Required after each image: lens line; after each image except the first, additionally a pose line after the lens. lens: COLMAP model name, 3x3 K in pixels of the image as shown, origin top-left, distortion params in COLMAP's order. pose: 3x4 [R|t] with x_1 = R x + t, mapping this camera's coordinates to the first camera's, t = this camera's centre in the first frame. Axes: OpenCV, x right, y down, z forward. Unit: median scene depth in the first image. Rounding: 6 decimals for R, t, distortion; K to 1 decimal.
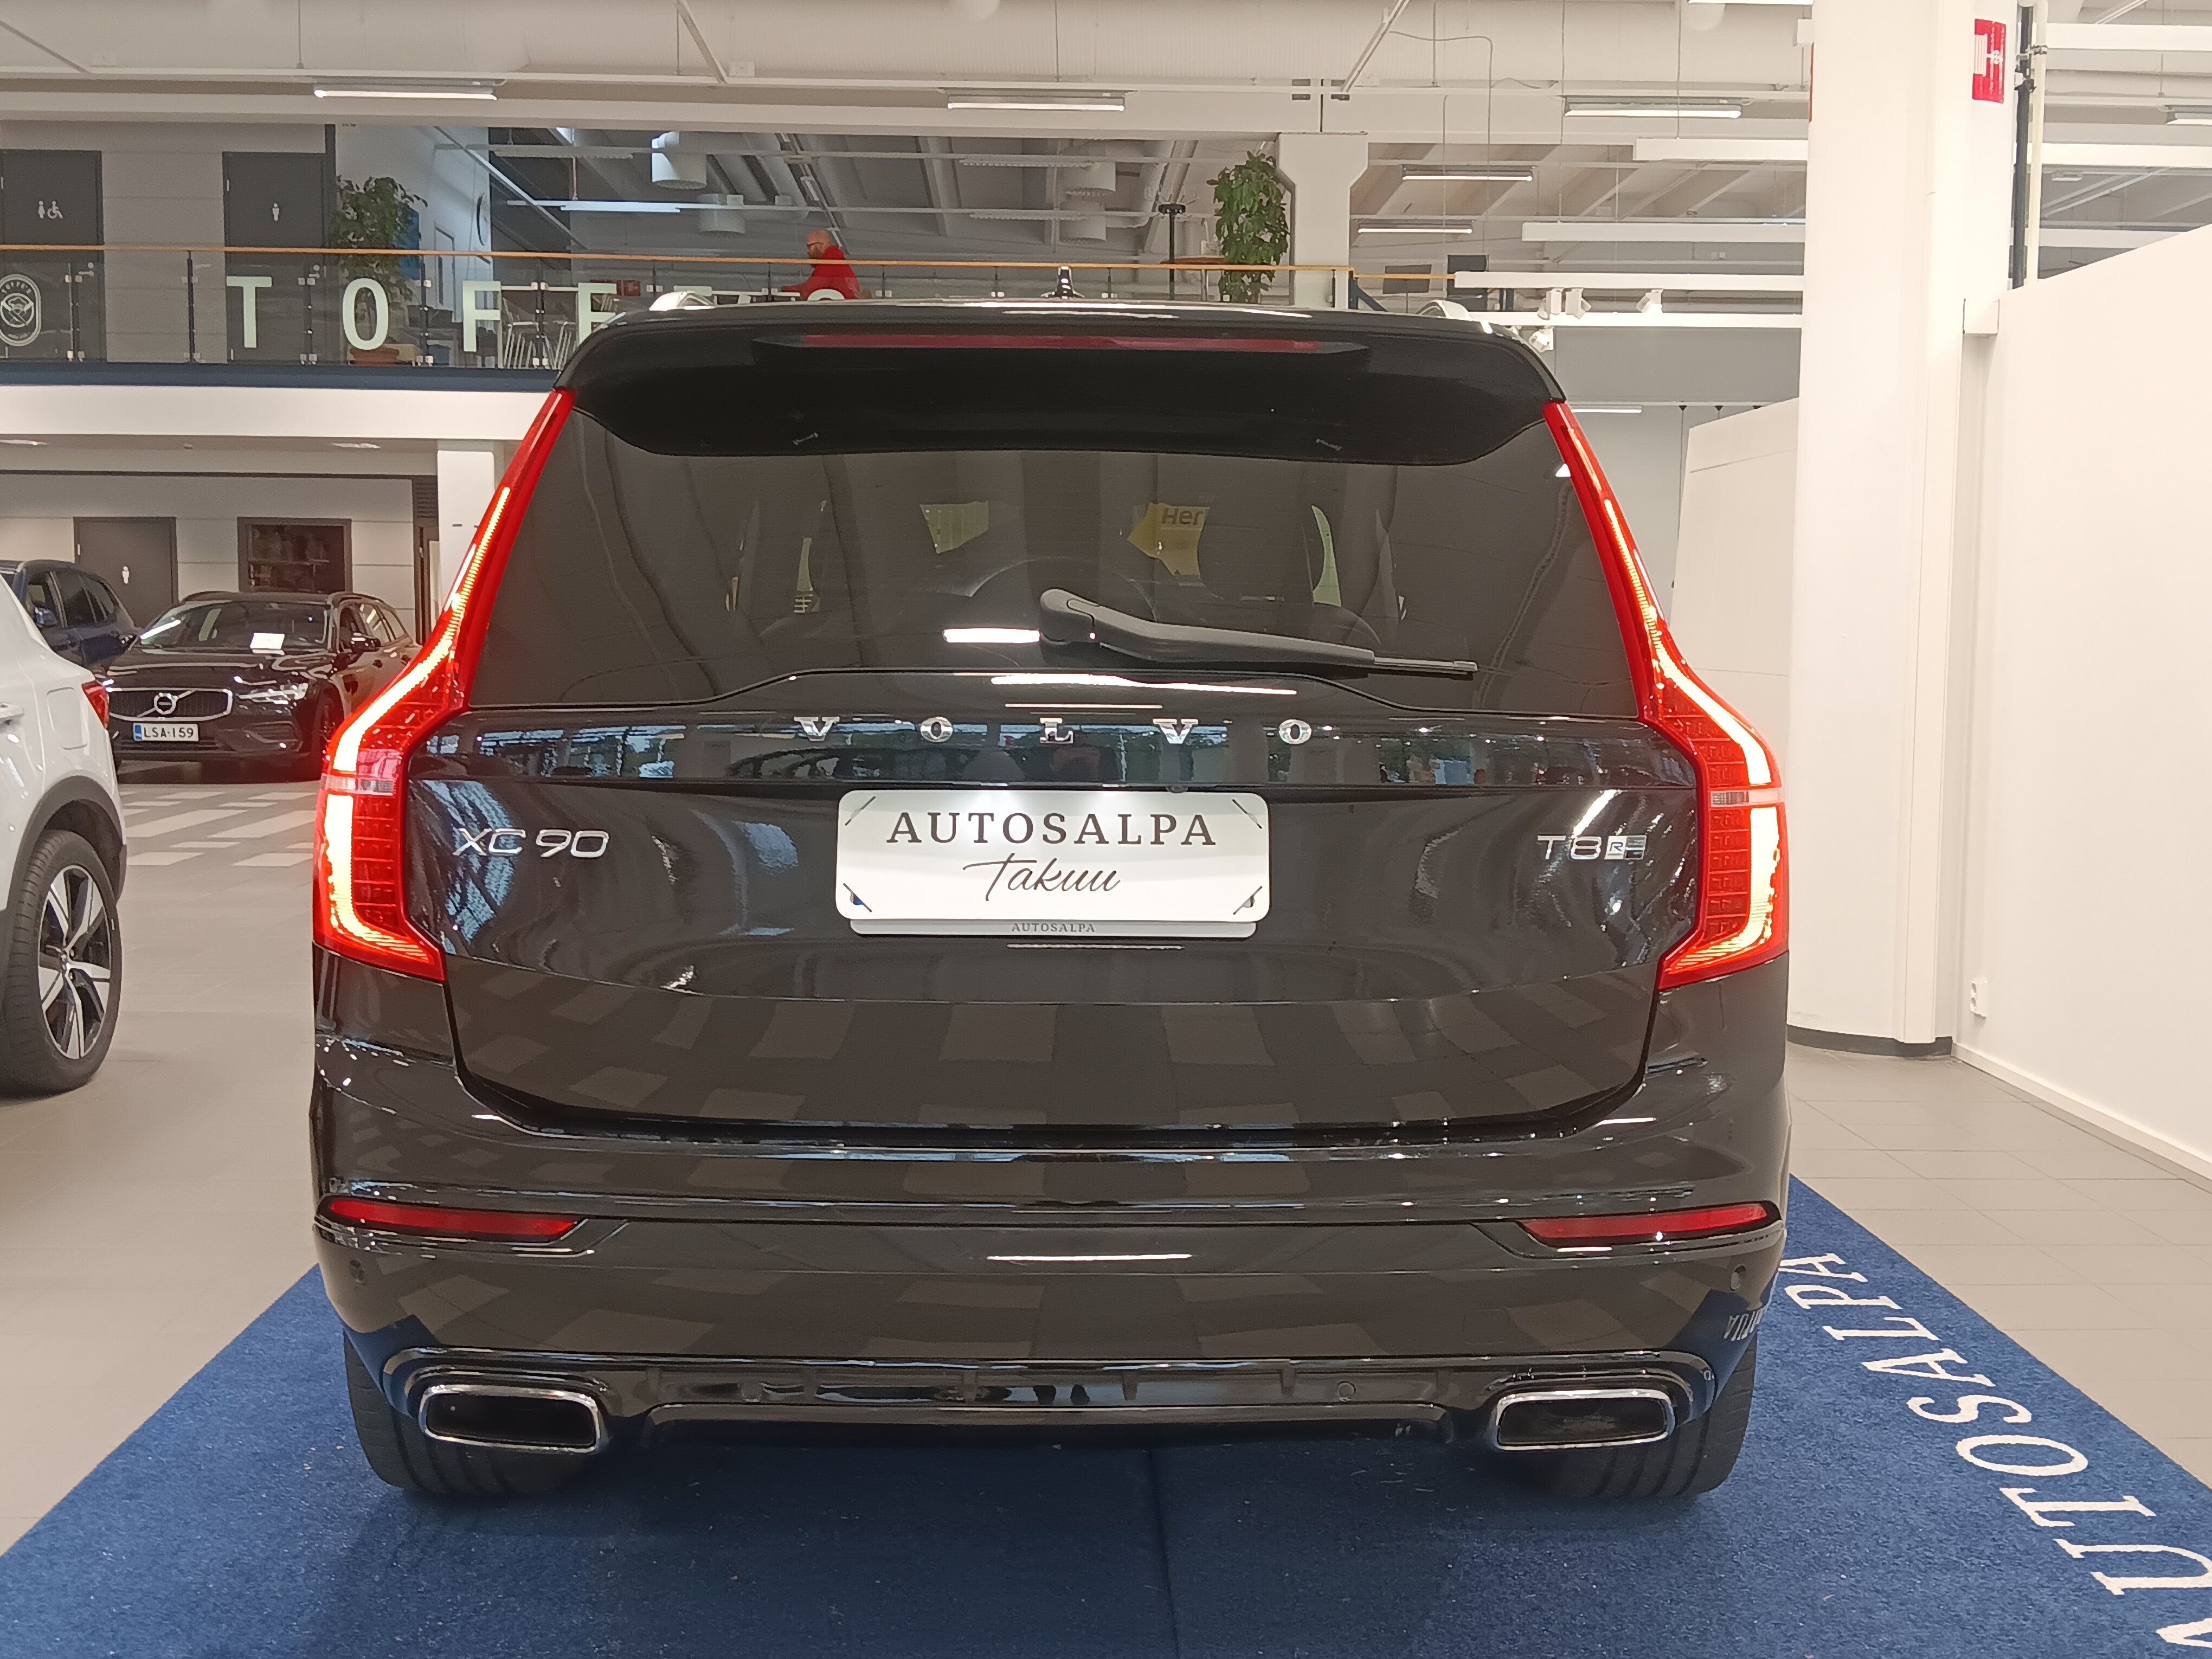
lens RADIAL K [[2487.5, 0, 1107.9], [0, 2487.5, 857.7], [0, 0, 1]] dist [0.149629, -0.403085]
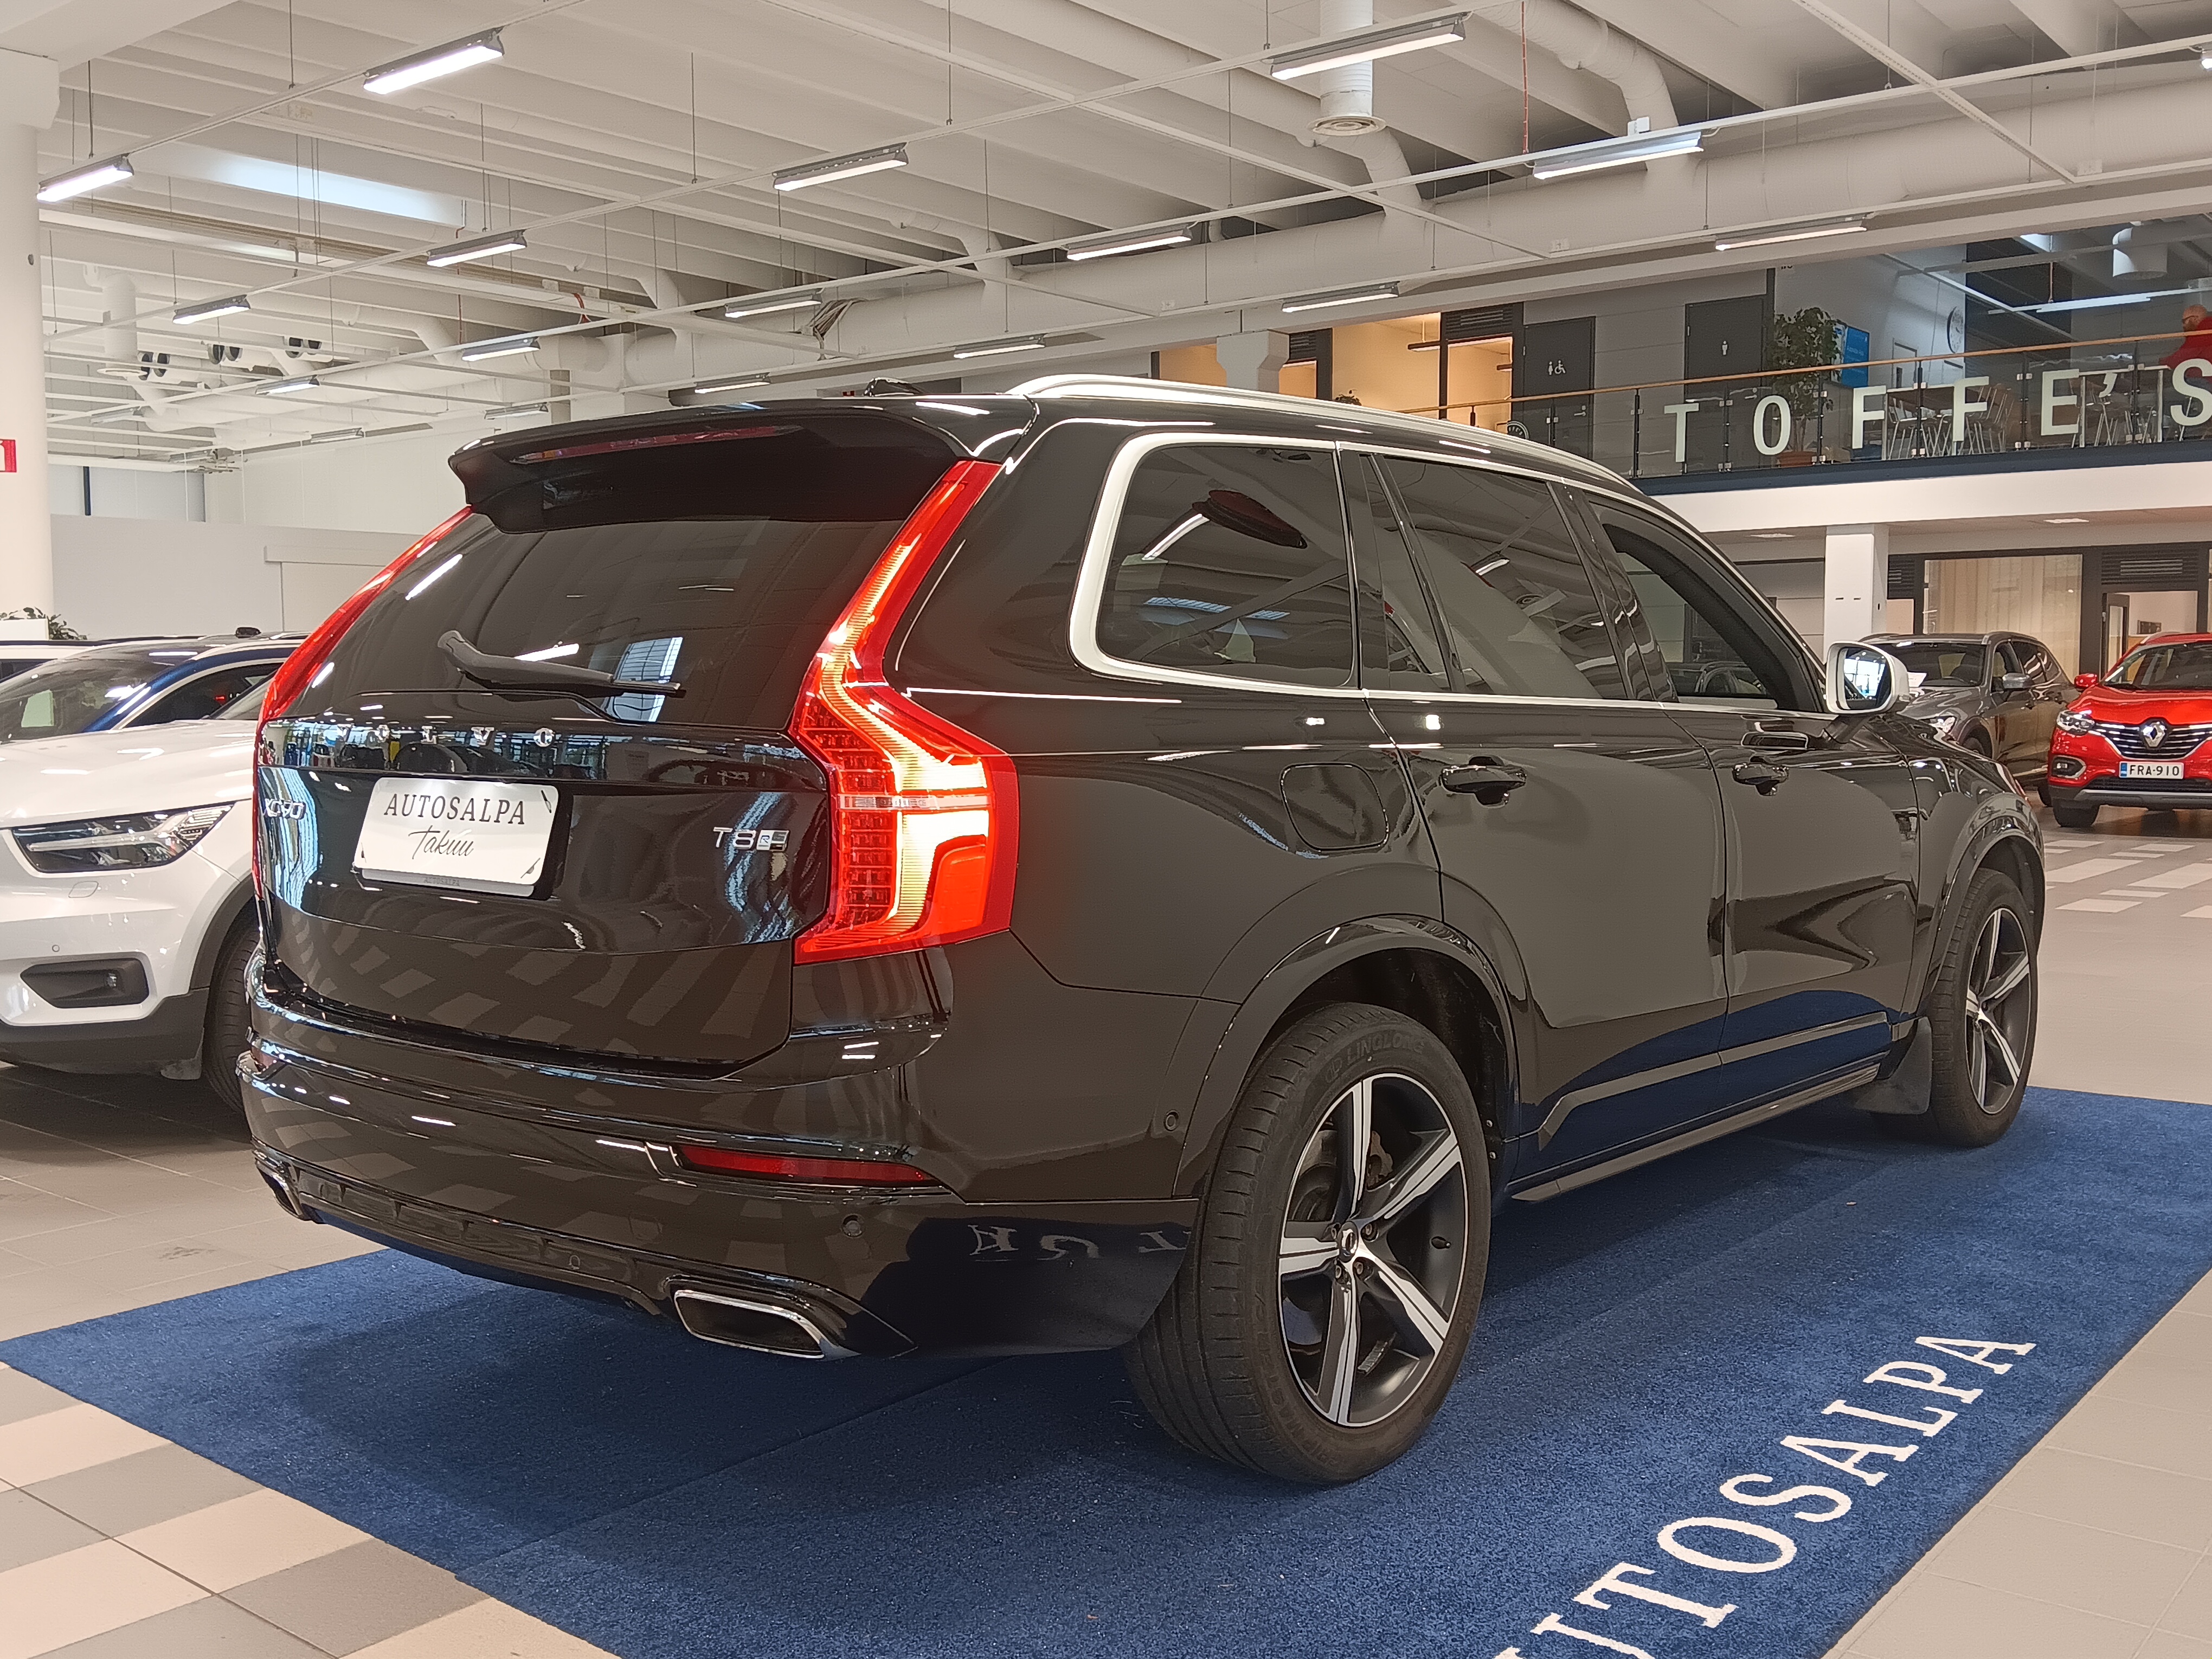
lens RADIAL K [[2093.5, 0, 1106.0], [0, 2093.5, 829.5], [0, 0, 1]] dist [0.080557, -0.158964]
pose [[0.759363, 0.034974, -0.649726, 0.391612], [-0.052219, 0.998609, -0.007276, -0.004115], [0.648568, 0.039453, 0.760134, 0.145083]]
